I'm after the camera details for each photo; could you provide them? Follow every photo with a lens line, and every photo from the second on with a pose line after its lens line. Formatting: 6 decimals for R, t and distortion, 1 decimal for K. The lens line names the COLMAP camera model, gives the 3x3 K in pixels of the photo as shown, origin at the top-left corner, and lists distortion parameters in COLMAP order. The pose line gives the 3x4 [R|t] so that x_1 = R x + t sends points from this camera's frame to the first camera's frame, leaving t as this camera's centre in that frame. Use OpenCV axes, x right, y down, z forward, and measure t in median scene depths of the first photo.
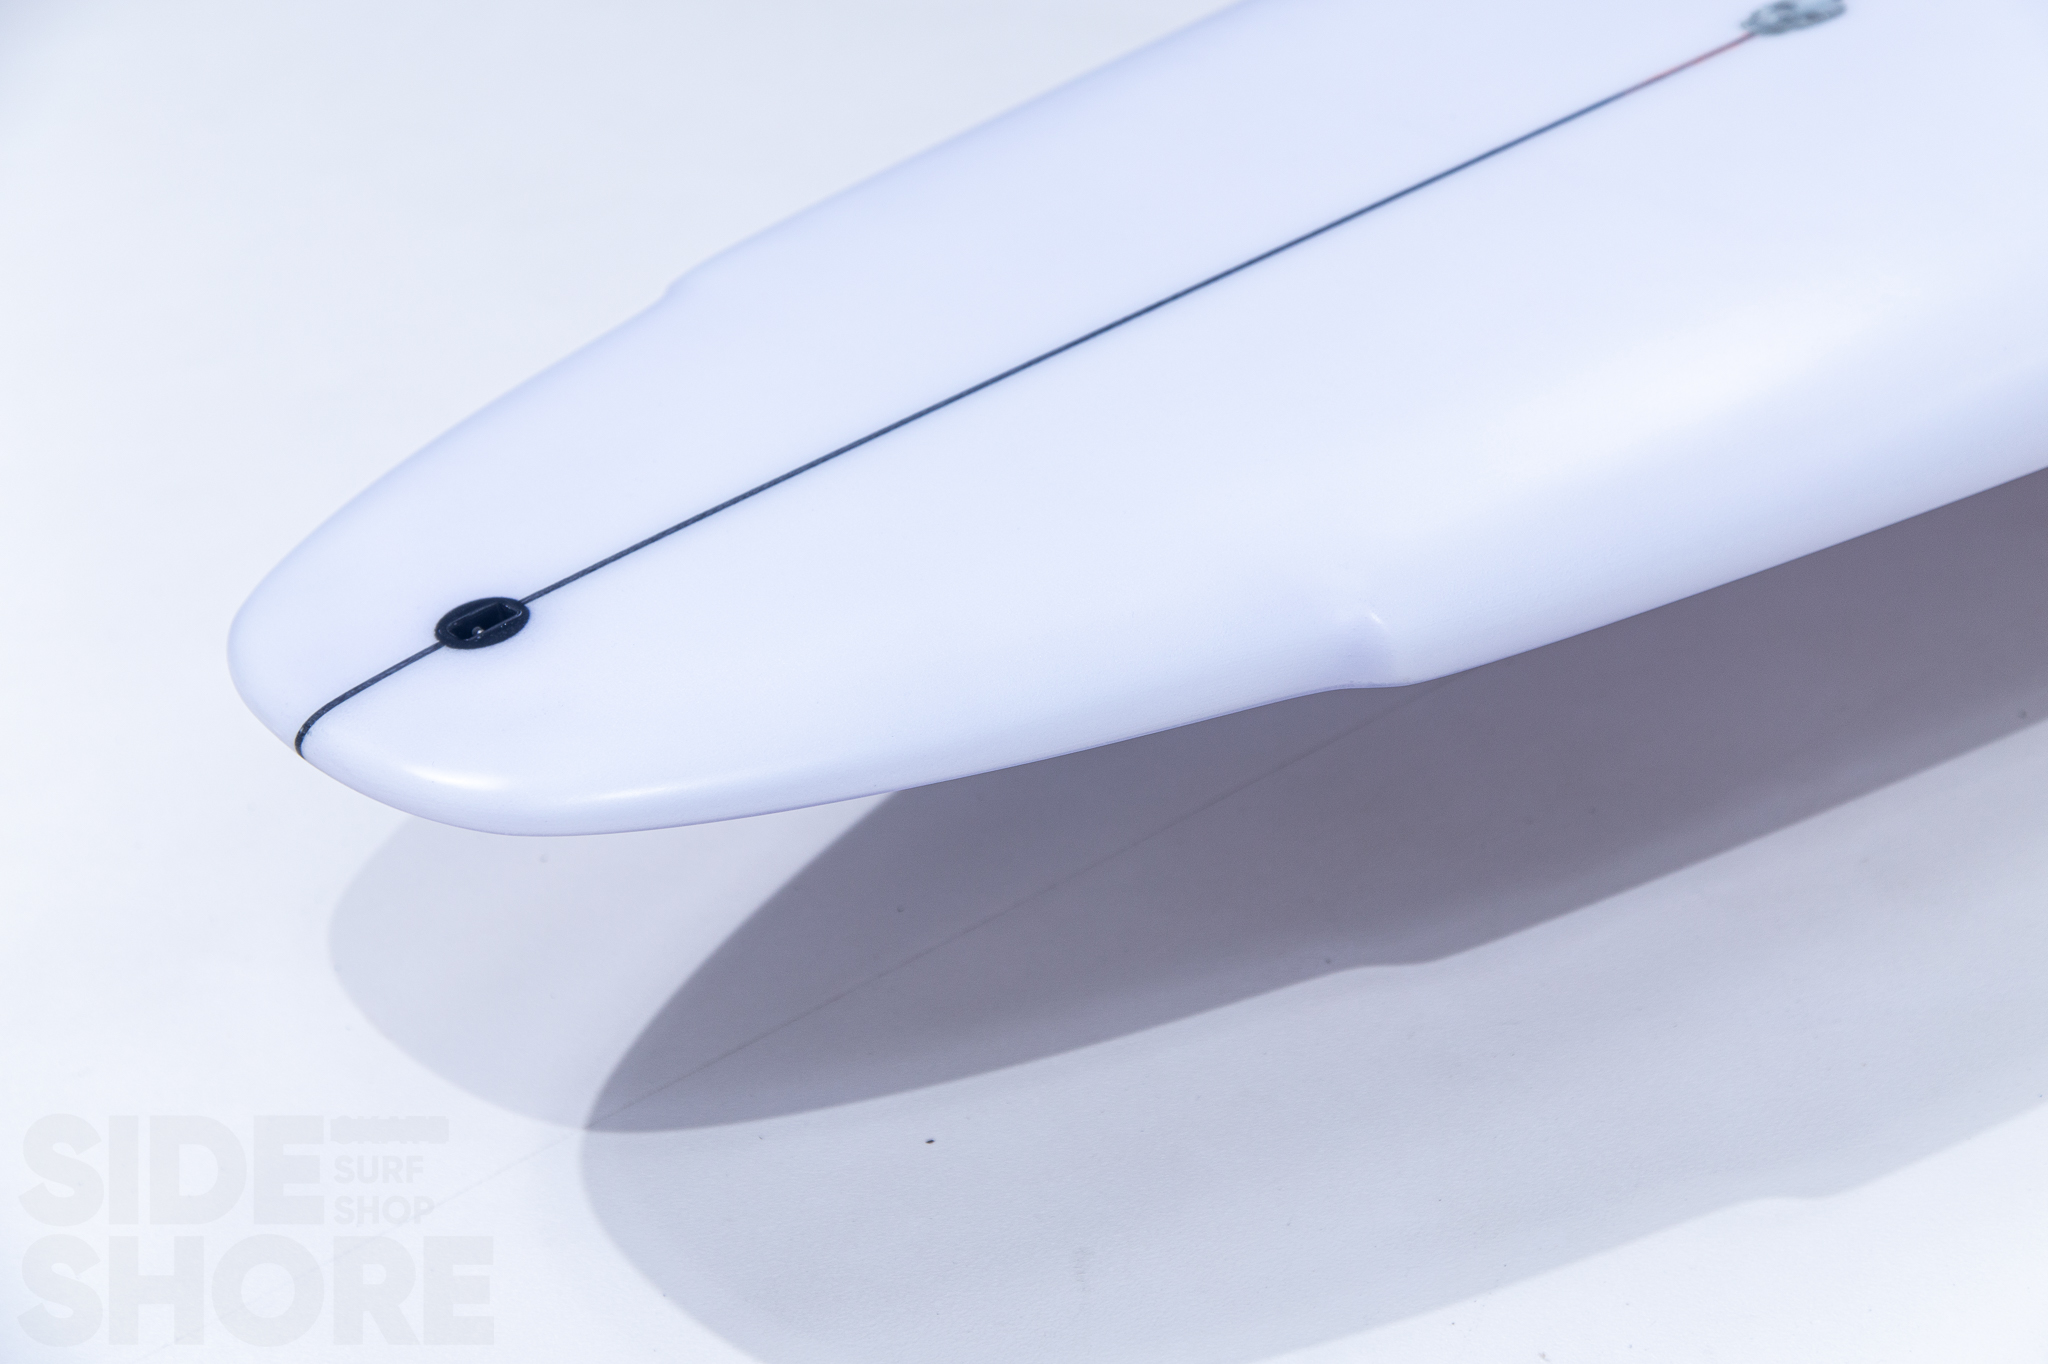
lens RADIAL K [[3673.4, 0, 1029.4], [0, 3673.4, 678.5], [0, 0, 1]] dist [-0.124682, 0.000000]
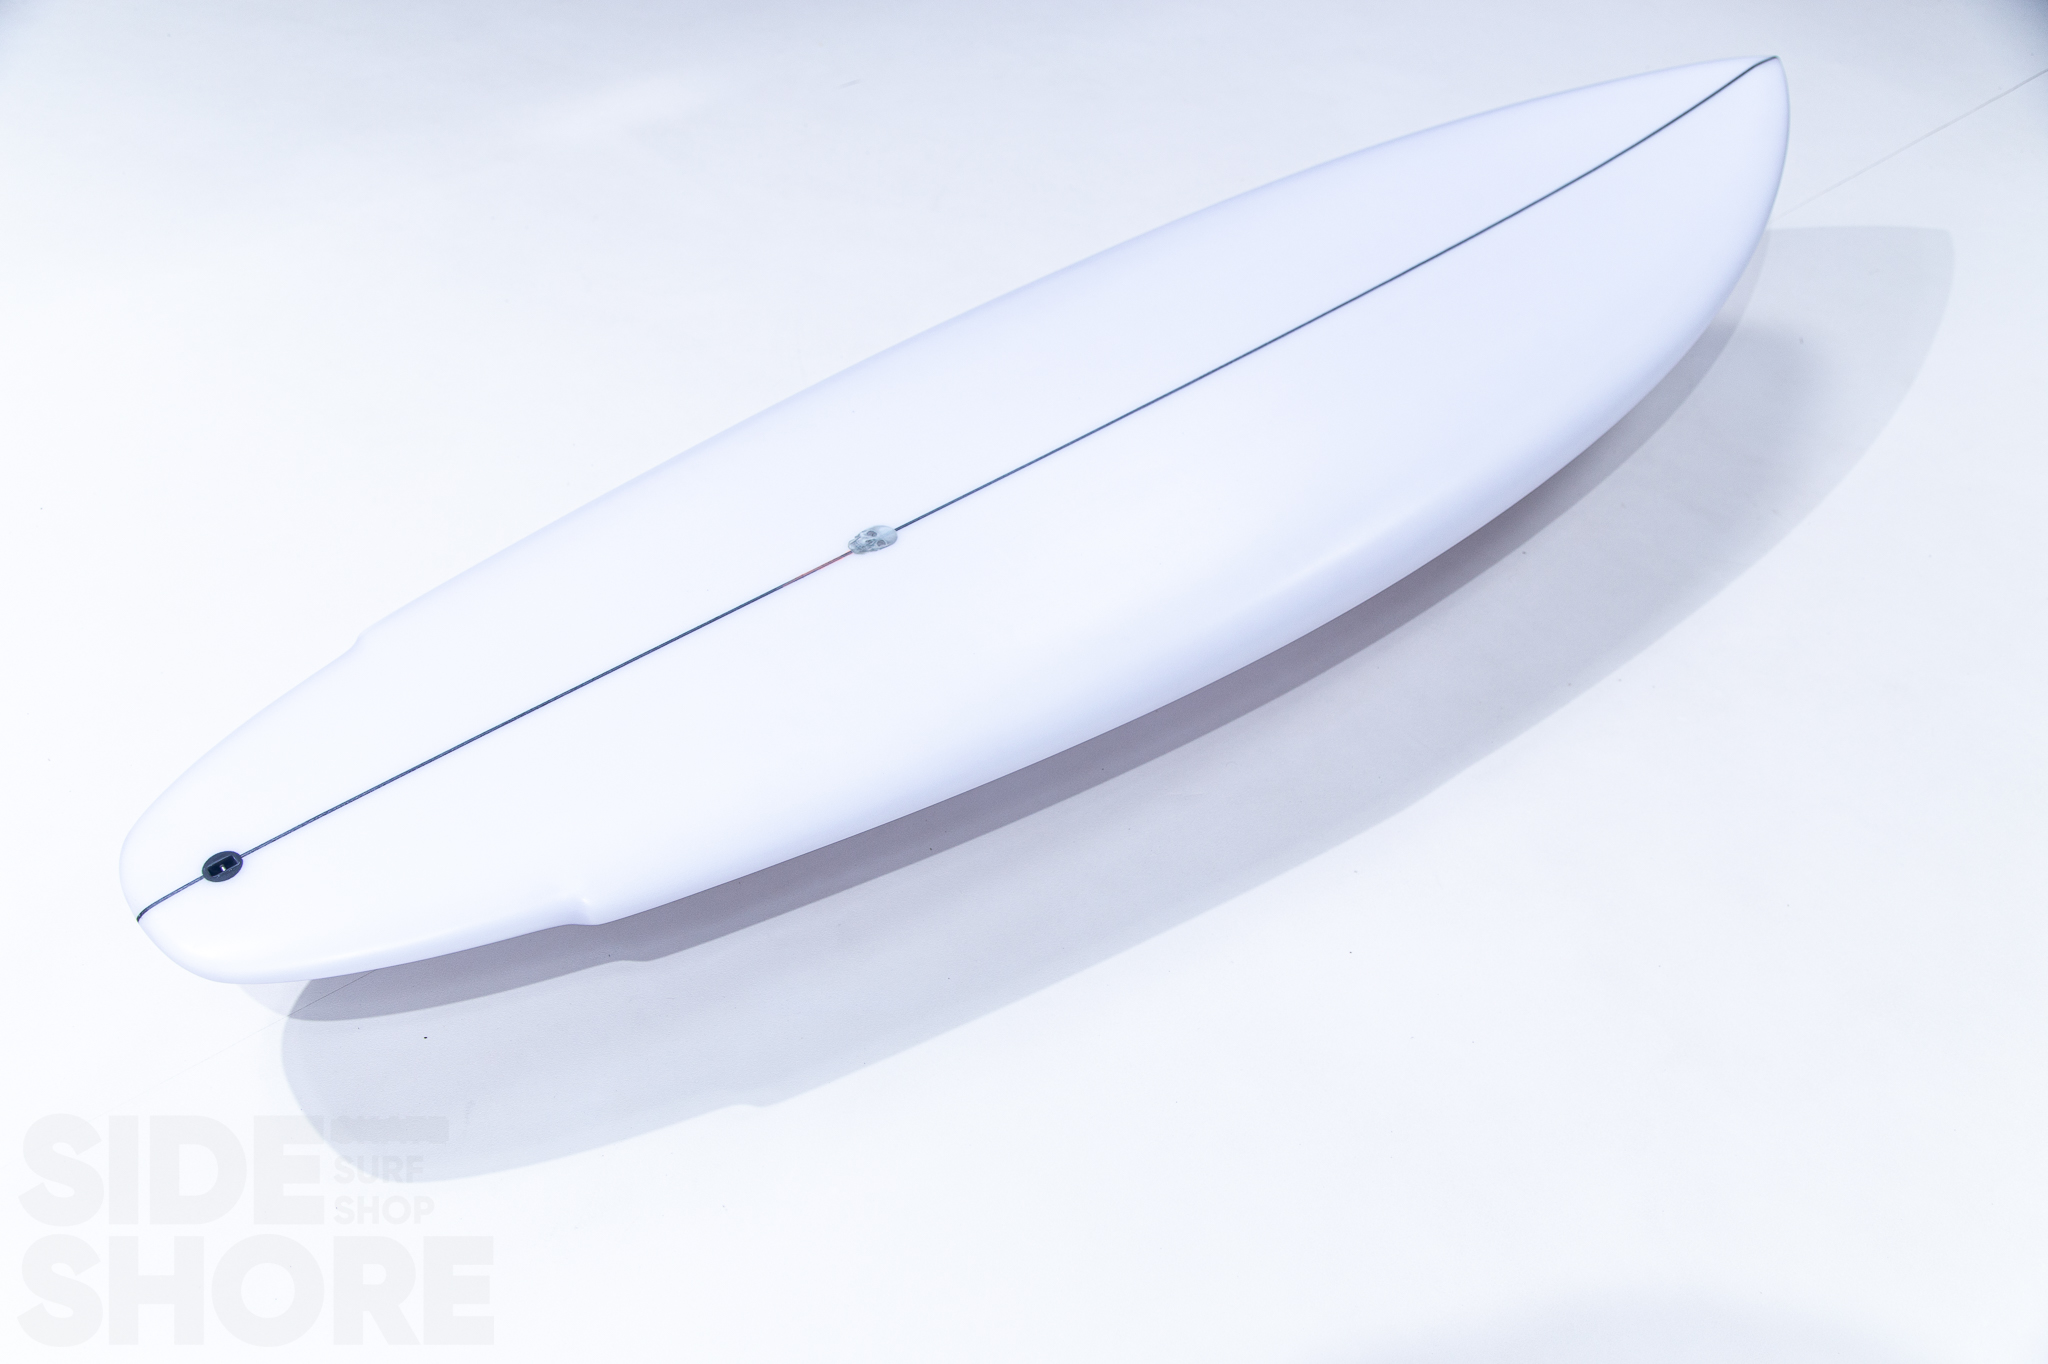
lens RADIAL K [[1876.4, 0, 1035.5], [0, 1876.4, 688.6], [0, 0, 1]] dist [-0.001088, 0.000000]
pose [[0.991384, 0.087011, 0.097916, 0.237898], [-0.108276, 0.965032, 0.238726, -0.451644], [-0.073720, -0.247271, 0.966138, -0.210883]]
